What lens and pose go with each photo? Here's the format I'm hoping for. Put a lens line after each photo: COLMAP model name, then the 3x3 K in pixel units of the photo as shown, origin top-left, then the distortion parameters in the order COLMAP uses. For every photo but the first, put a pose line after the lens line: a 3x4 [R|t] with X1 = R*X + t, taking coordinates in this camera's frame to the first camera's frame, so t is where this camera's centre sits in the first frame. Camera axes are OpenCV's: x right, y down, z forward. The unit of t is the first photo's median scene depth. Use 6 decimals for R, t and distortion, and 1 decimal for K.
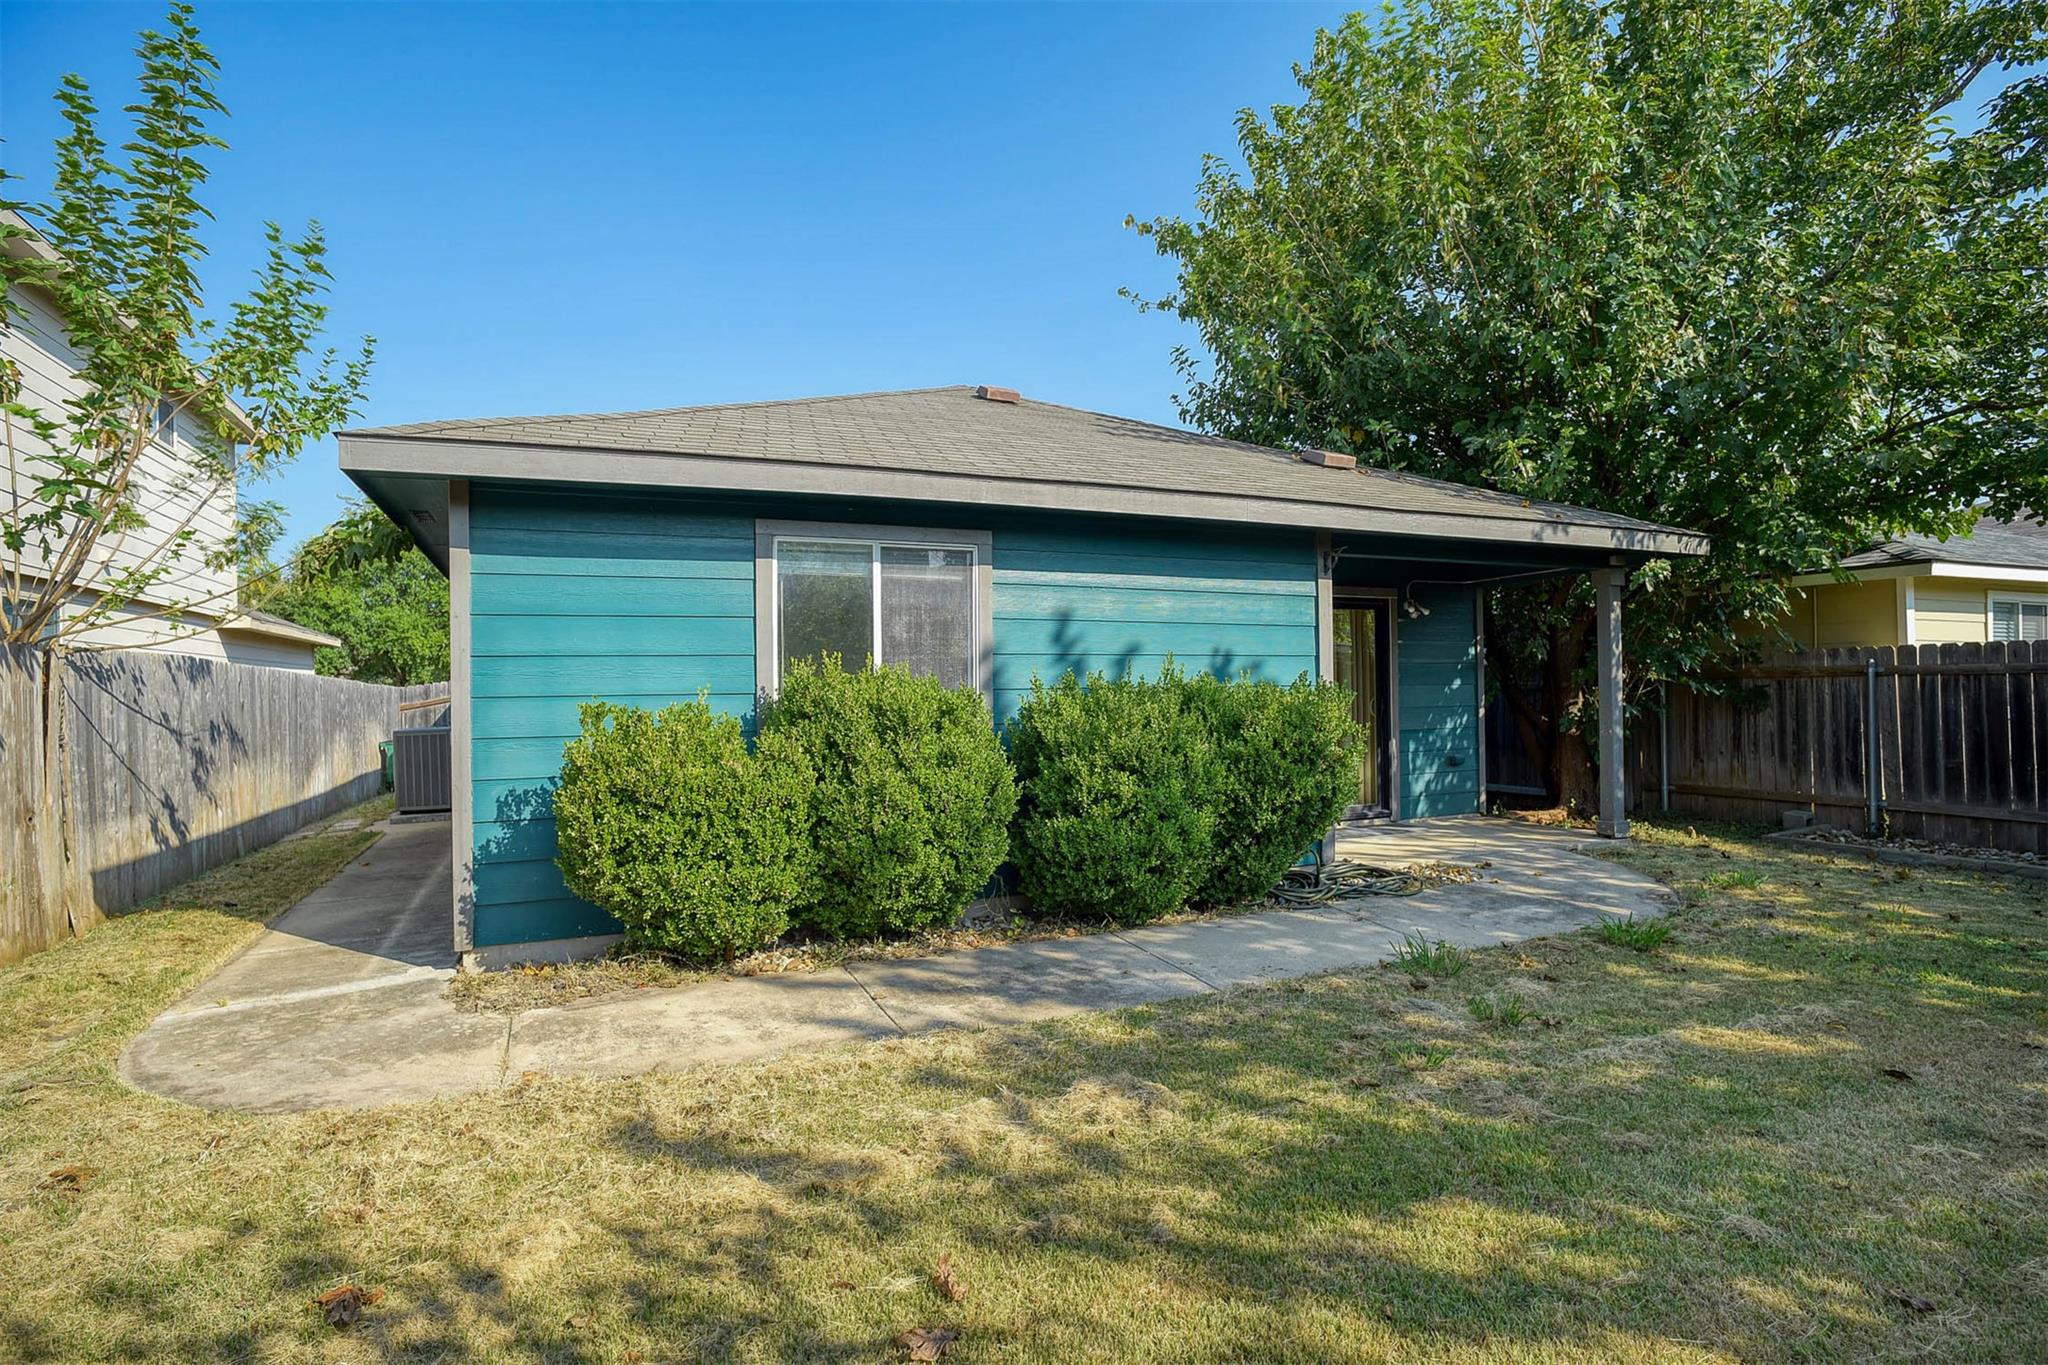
lens RADIAL K [[1243.4, 0, 1014.6], [0, 1243.4, 657.5], [0, 0, 1]] dist [-0.093118, 0.087761]
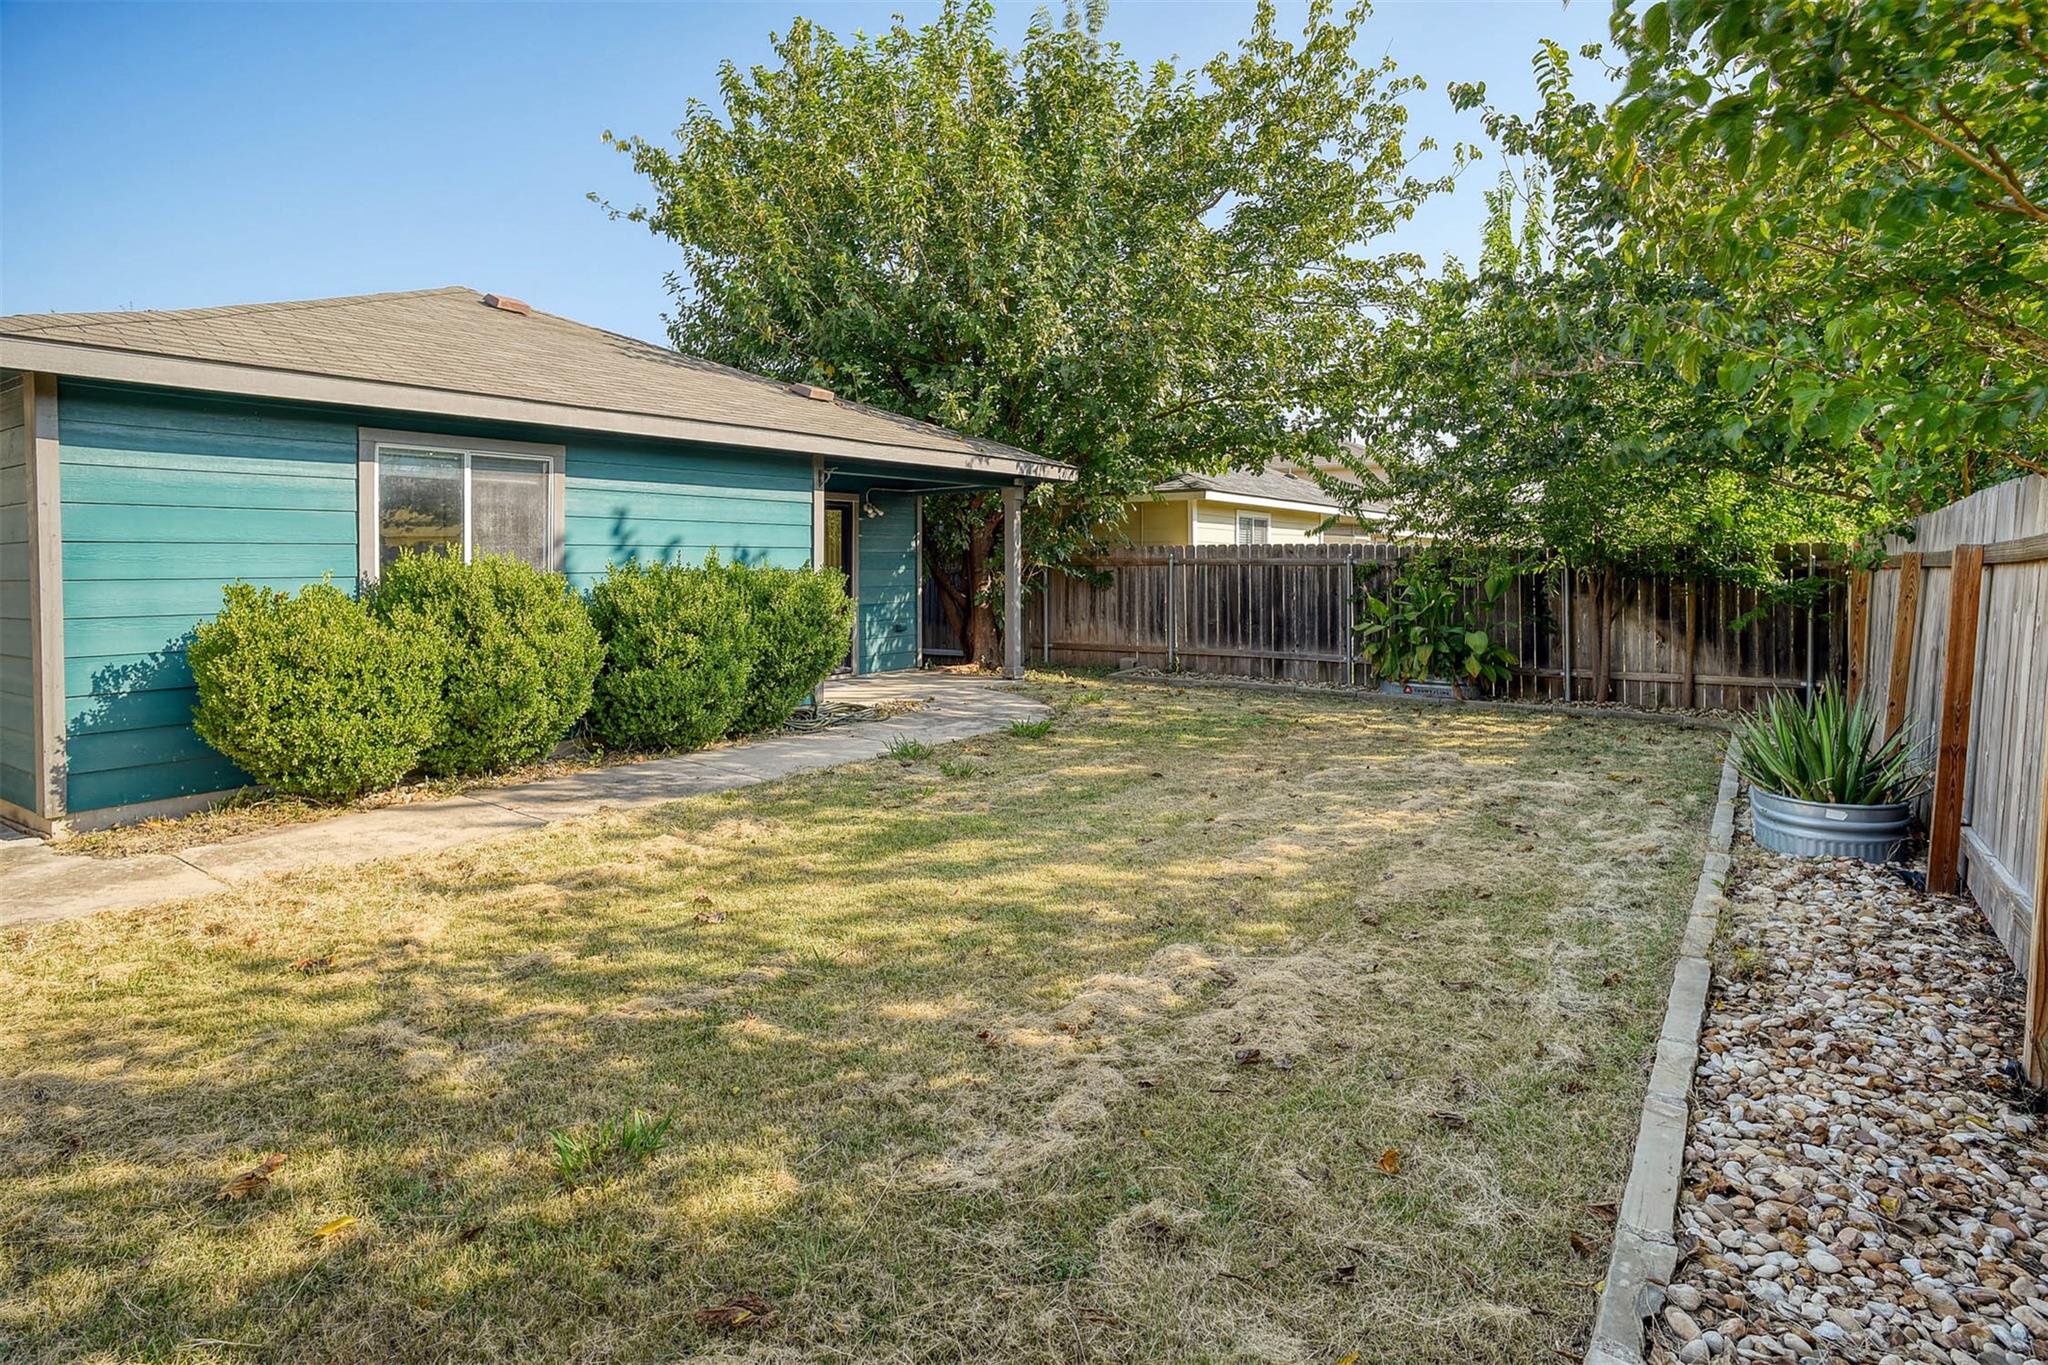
lens RADIAL K [[1076.0, 0, 1028.9], [0, 1076.0, 617.4], [0, 0, 1]] dist [-0.058783, 0.033473]
pose [[0.889628, -0.016727, 0.456379, -0.080986], [-0.014057, 0.997853, 0.063974, -0.004206], [-0.456469, -0.063329, 0.887482, -0.143693]]
